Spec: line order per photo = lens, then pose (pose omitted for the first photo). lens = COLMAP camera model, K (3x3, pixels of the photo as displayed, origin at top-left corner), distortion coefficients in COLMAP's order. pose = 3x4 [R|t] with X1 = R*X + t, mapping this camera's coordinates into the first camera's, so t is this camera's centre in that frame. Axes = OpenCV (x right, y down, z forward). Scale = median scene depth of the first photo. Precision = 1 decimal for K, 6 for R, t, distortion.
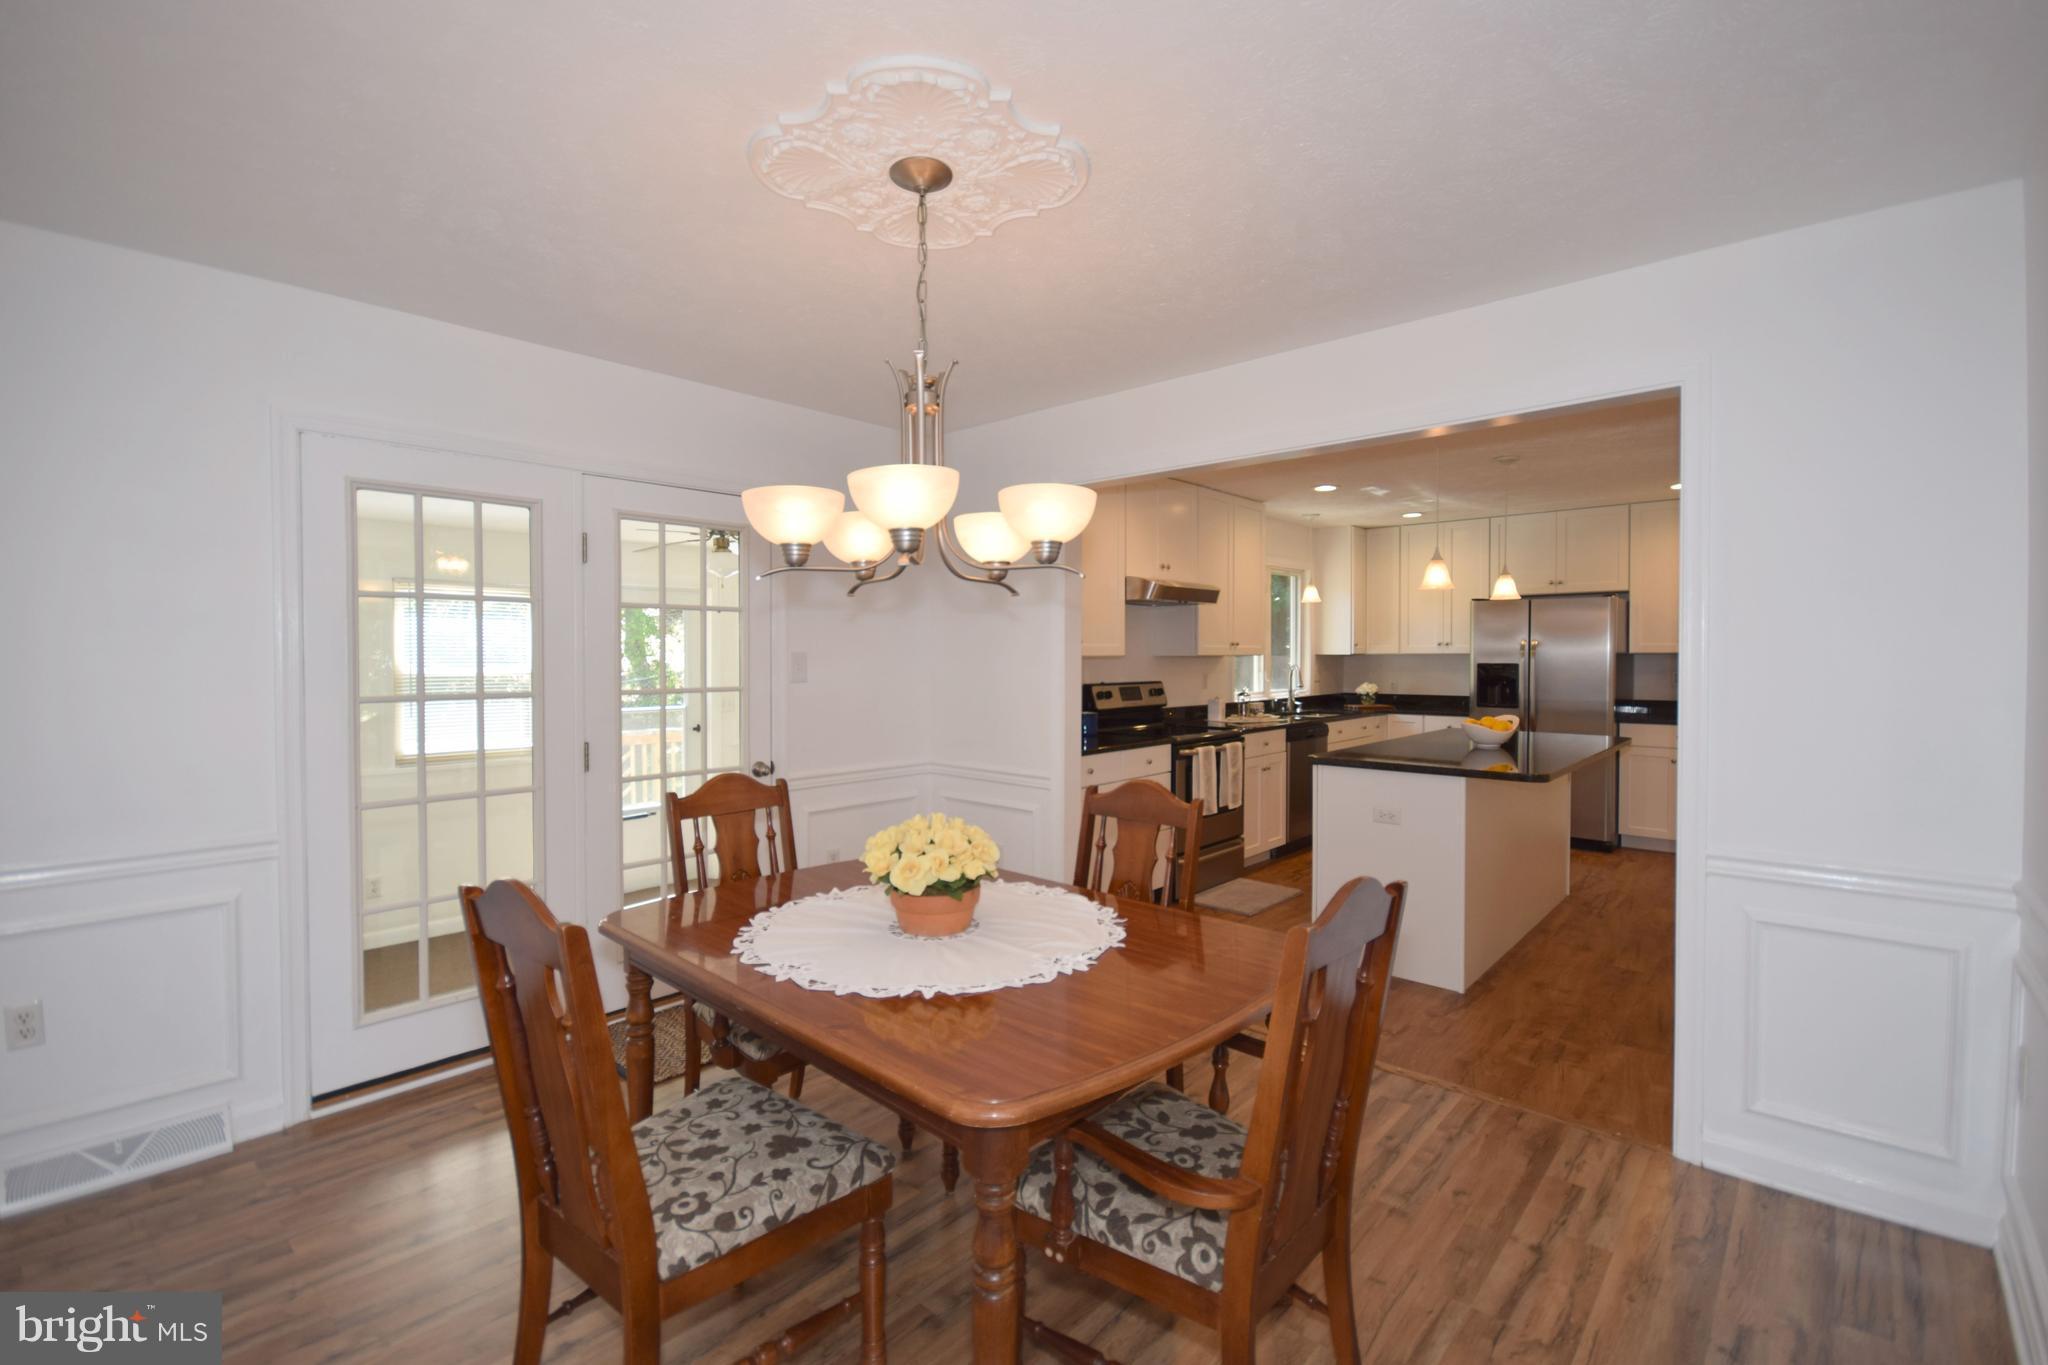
lens RADIAL K [[892.6, 0, 1022.5], [0, 892.6, 675.6], [0, 0, 1]] dist [-0.001814, -0.000234]
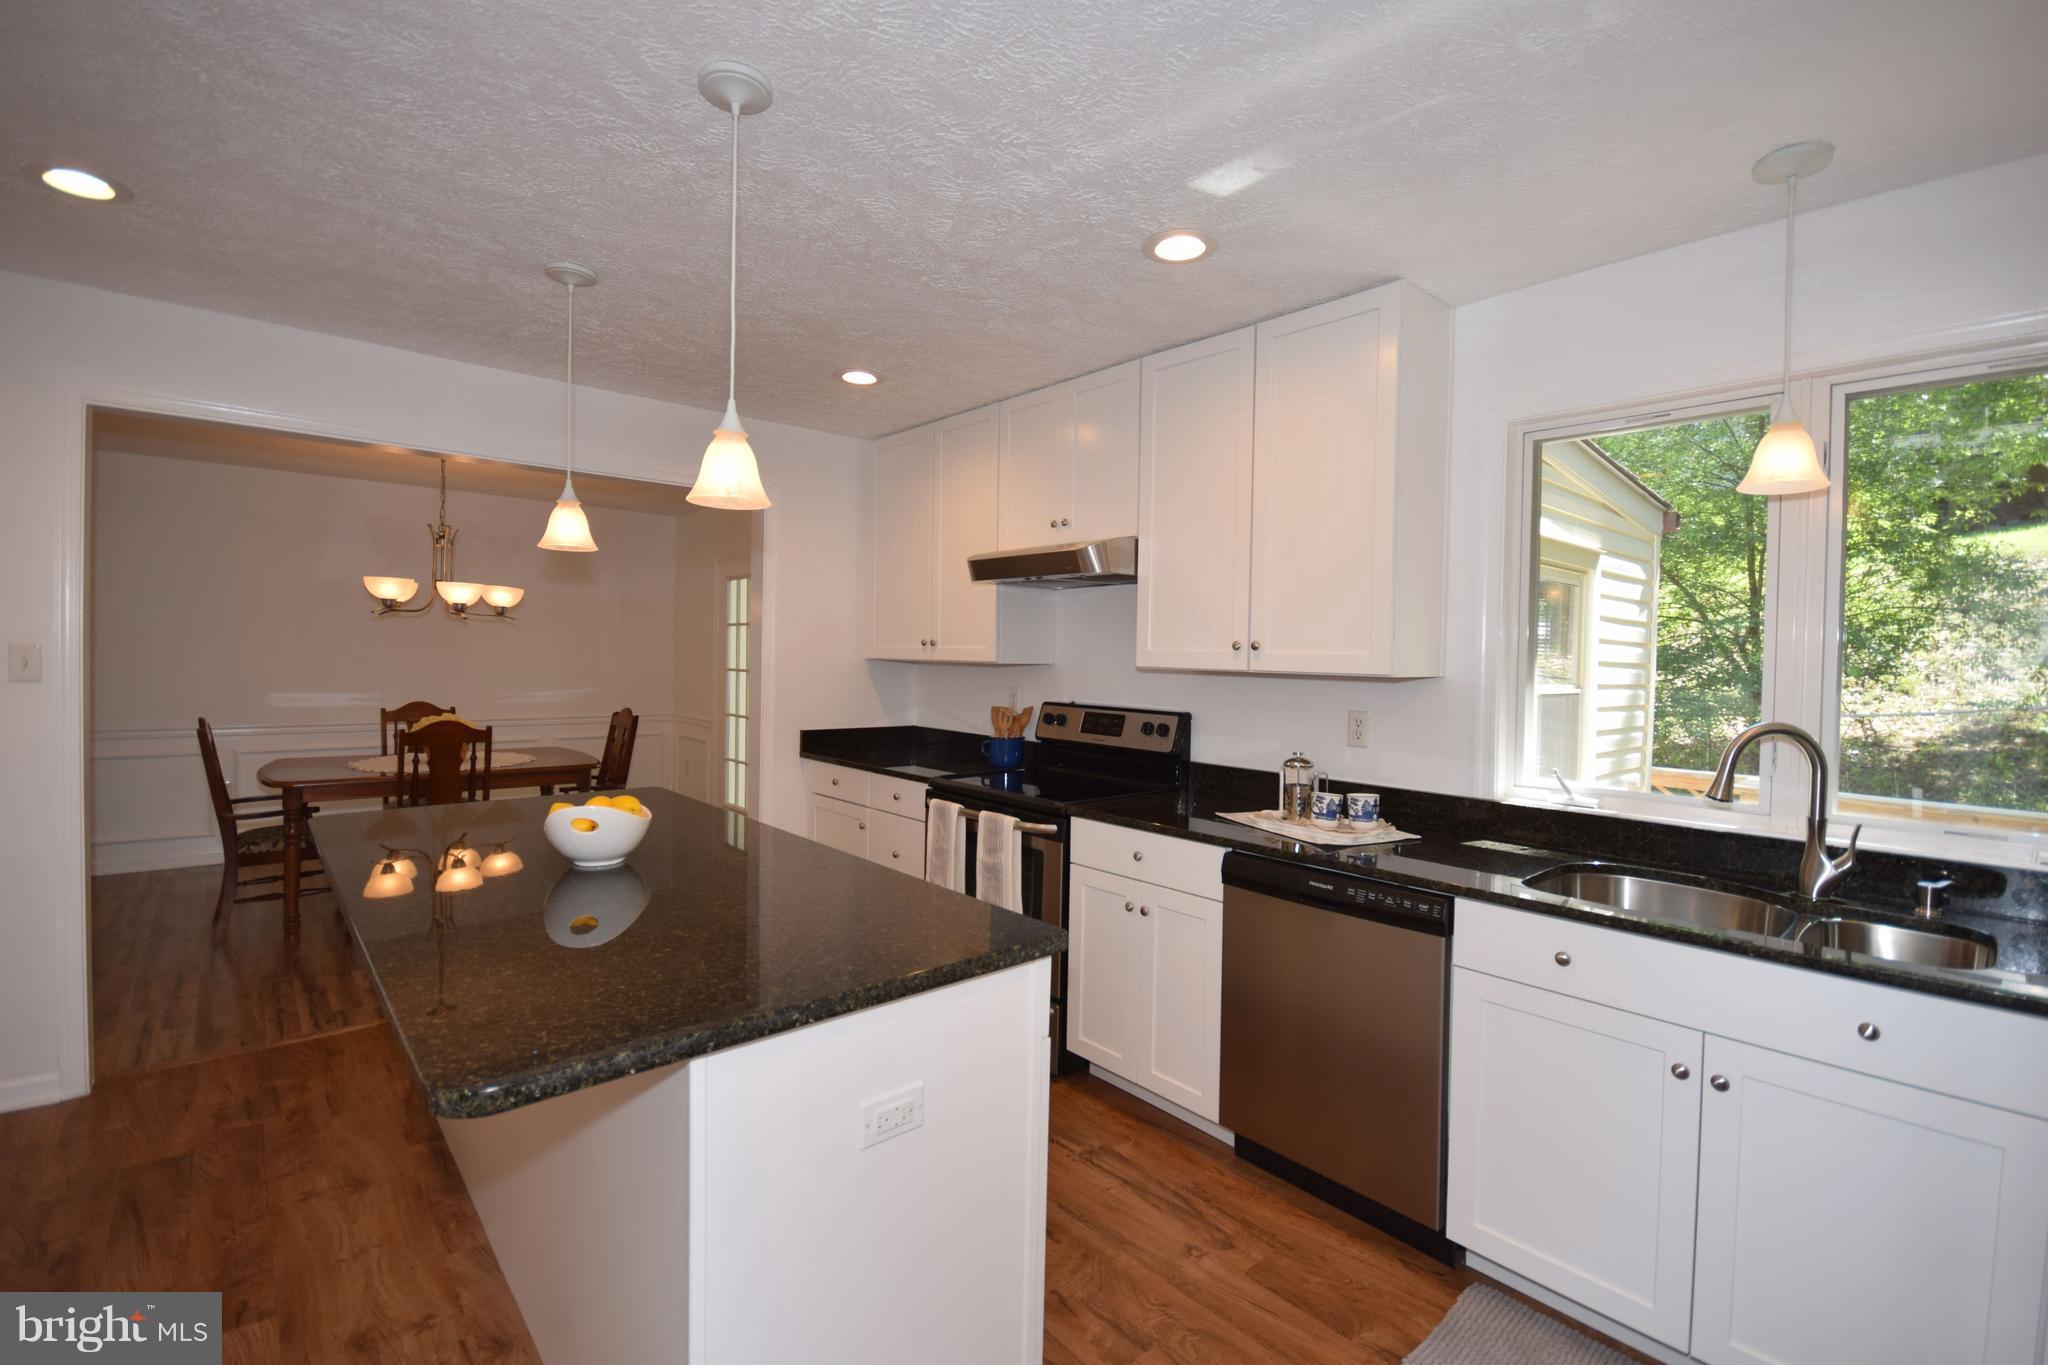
lens RADIAL K [[892.6, 0, 1022.8], [0, 892.6, 671.6], [0, 0, 1]] dist [-0.001814, -0.000234]
pose [[-0.107756, 0.023505, -0.993900, 1.328329], [-0.031489, 0.999138, 0.027042, -0.057658], [0.993679, 0.034211, -0.106923, 1.762250]]
